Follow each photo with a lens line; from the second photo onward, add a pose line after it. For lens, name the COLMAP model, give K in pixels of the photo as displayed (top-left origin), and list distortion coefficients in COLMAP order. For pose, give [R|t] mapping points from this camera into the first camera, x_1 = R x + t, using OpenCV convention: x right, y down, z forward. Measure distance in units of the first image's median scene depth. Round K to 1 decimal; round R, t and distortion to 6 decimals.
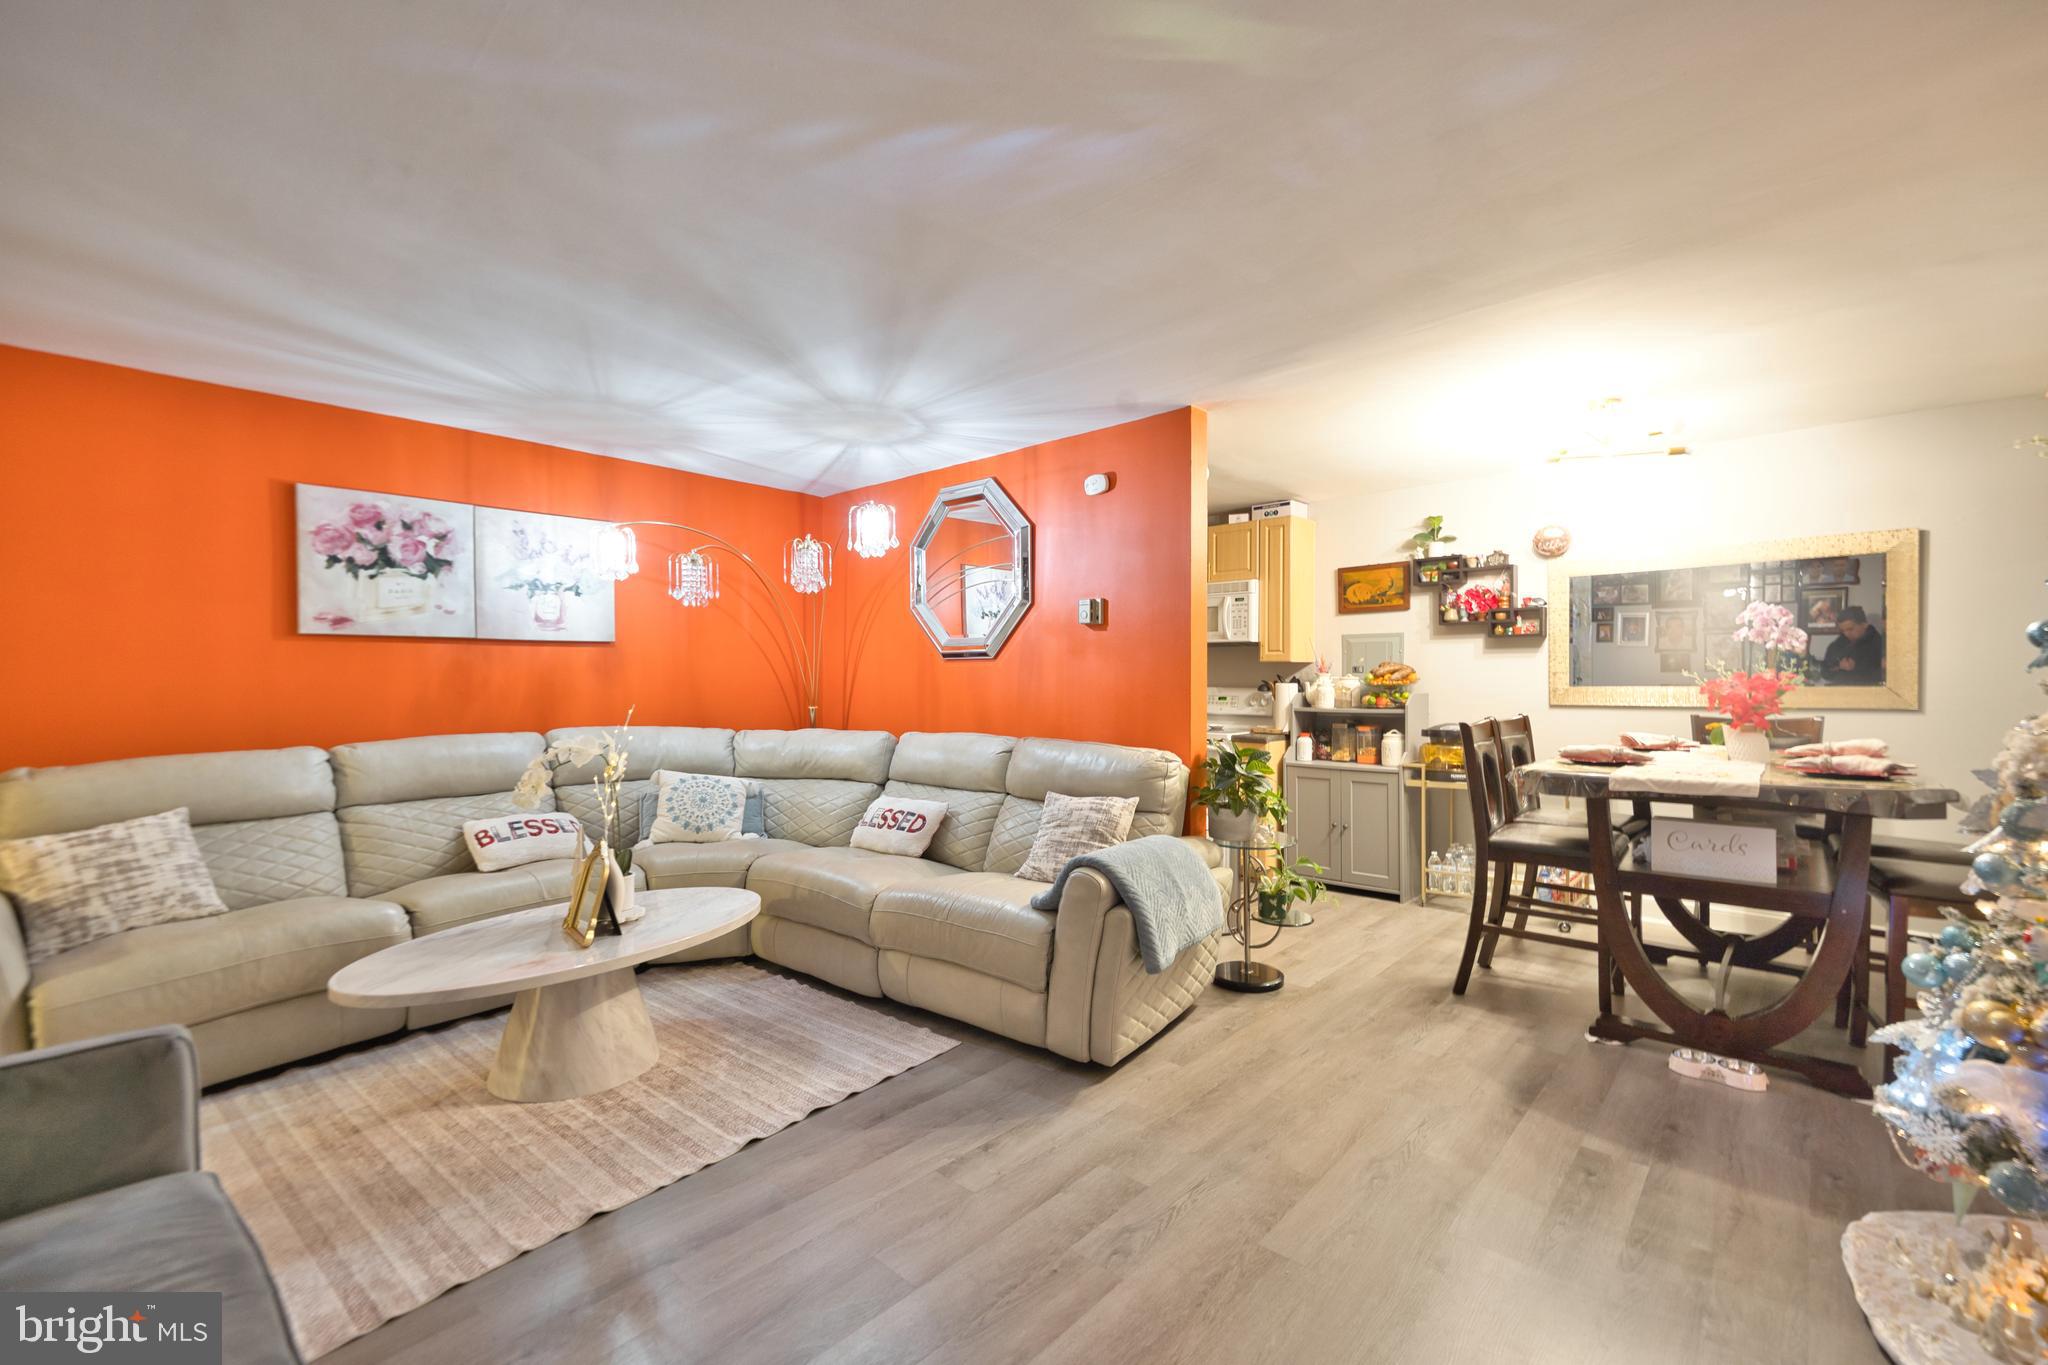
lens RADIAL K [[856.8, 0, 1049.0], [0, 856.8, 687.5], [0, 0, 1]] dist [0.019128, -0.001022]
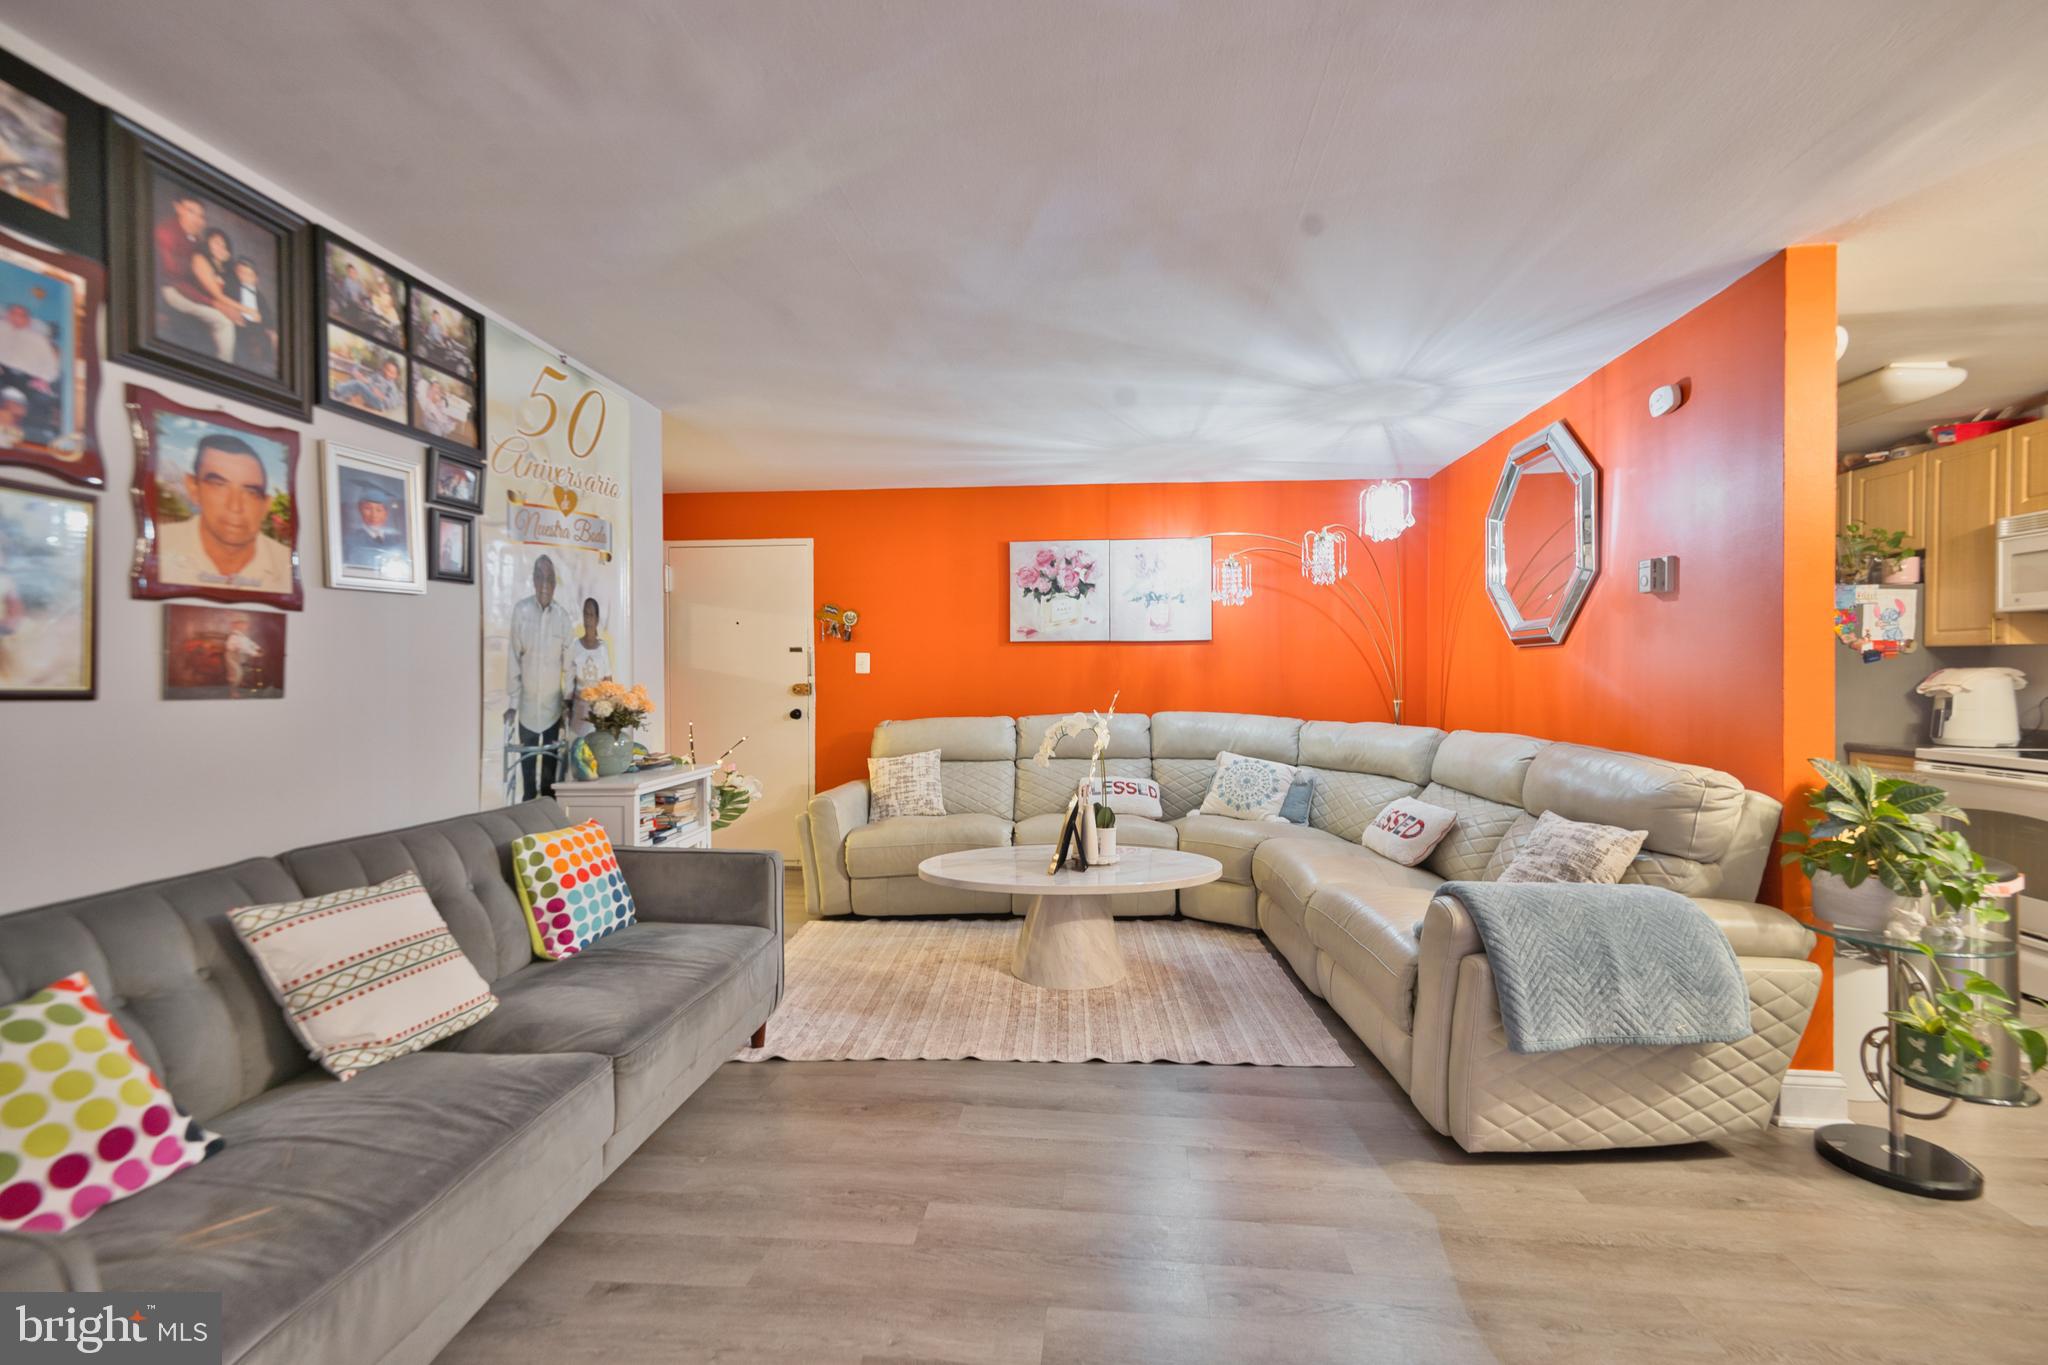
lens RADIAL K [[856.8, 0, 1045.2], [0, 856.8, 681.8], [0, 0, 1]] dist [0.019128, -0.001022]
pose [[0.601916, 0.005078, -0.798543, 0.357918], [-0.008403, 0.999965, 0.000025, 0.006924], [0.798515, 0.006695, 0.601937, 0.152944]]
